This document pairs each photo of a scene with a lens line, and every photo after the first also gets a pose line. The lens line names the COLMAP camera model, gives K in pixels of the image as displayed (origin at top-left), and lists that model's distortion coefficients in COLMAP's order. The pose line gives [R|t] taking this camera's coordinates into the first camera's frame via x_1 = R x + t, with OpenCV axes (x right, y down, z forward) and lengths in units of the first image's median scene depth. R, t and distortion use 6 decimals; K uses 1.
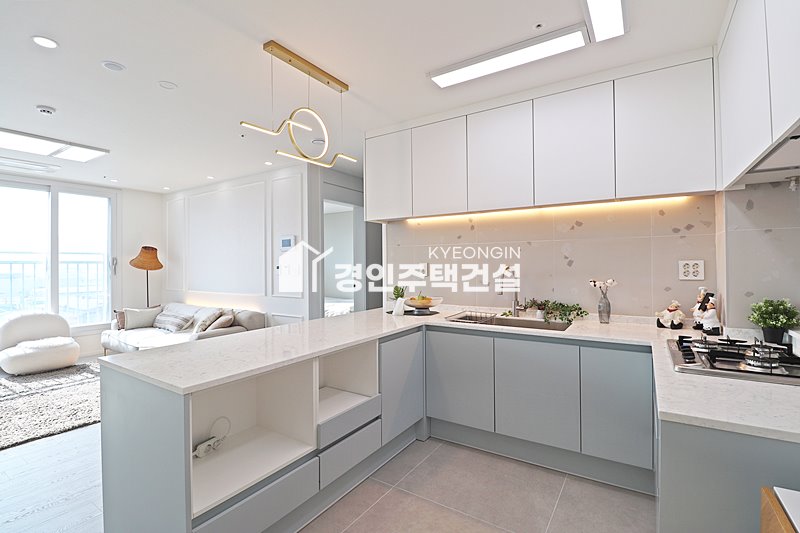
lens RADIAL K [[370.8, 0, 401.6], [0, 370.8, 271.8], [0, 0, 1]] dist [-0.007144, -0.010179]
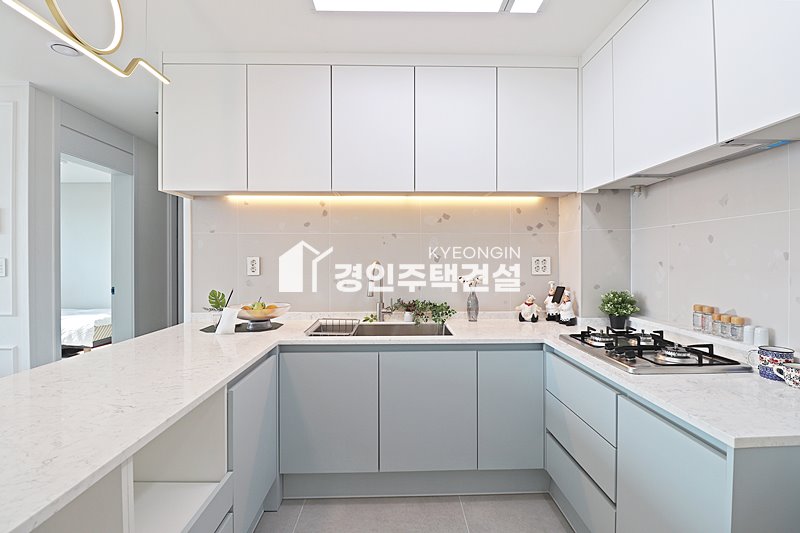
lens RADIAL K [[370.8, 0, 400.0], [0, 370.8, 265.2], [0, 0, 1]] dist [-0.007144, -0.010179]
pose [[0.824158, -0.002382, 0.566355, -0.157768], [0.006443, 0.999966, -0.005170, -0.003179], [-0.566323, 0.007910, 0.824145, 0.320939]]
